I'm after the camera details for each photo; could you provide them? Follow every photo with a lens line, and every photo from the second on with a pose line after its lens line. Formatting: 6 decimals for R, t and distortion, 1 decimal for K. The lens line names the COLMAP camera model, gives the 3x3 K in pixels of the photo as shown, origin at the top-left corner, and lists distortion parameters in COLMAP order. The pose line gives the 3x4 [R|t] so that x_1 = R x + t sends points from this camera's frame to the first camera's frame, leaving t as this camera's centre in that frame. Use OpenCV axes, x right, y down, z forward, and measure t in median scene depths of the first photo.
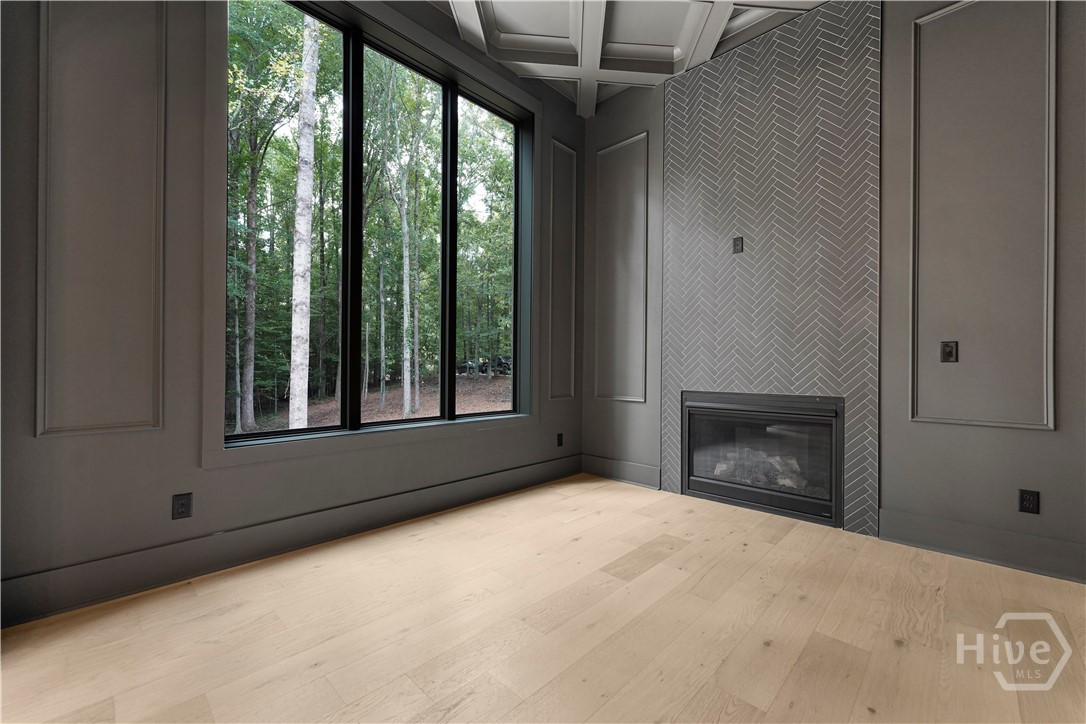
lens RADIAL K [[436.6, 0, 543.1], [0, 436.6, 365.8], [0, 0, 1]] dist [0.000838, 0.000038]
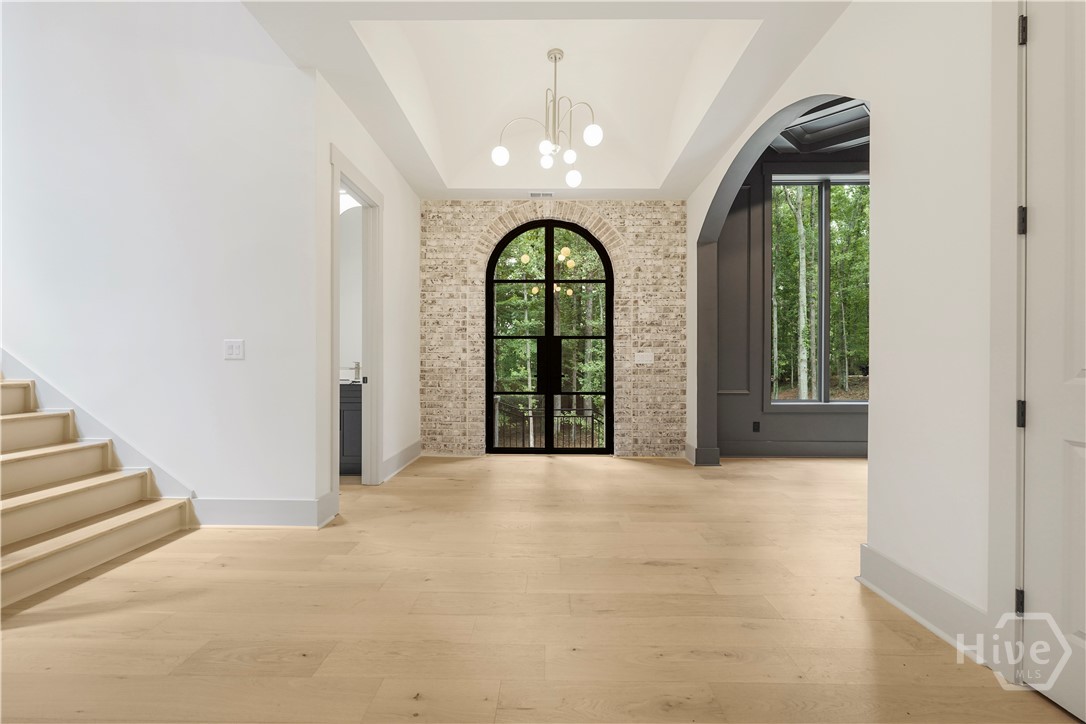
lens RADIAL K [[436.6, 0, 541.0], [0, 436.6, 365.9], [0, 0, 1]] dist [0.000838, 0.000038]
pose [[0.682351, -0.009087, -0.730968, 0.008111], [0.007030, 0.999958, -0.005868, -0.000059], [0.730991, -0.001134, 0.682386, -0.119206]]
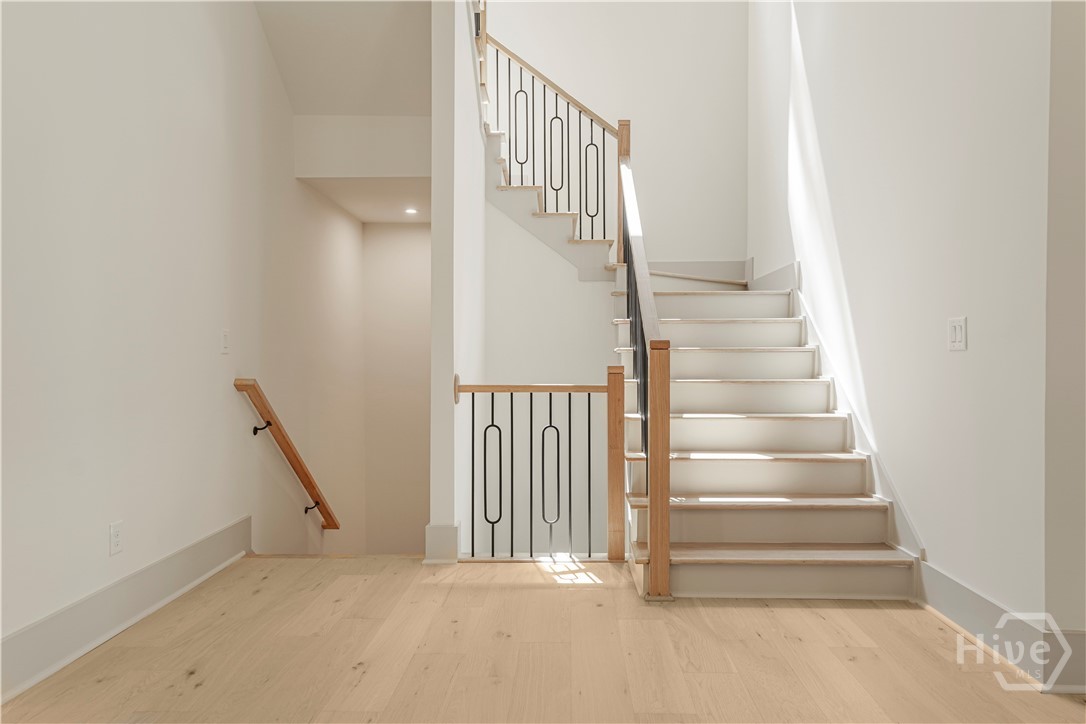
lens RADIAL K [[741.0, 0, 553.4], [0, 741.0, 362.7], [0, 0, 1]] dist [0.040576, 0.002041]
pose [[-0.730565, -0.006607, -0.682811, -0.001005], [-0.004919, 0.999978, -0.004413, 0.000006], [0.682826, 0.000135, -0.730581, -0.065124]]
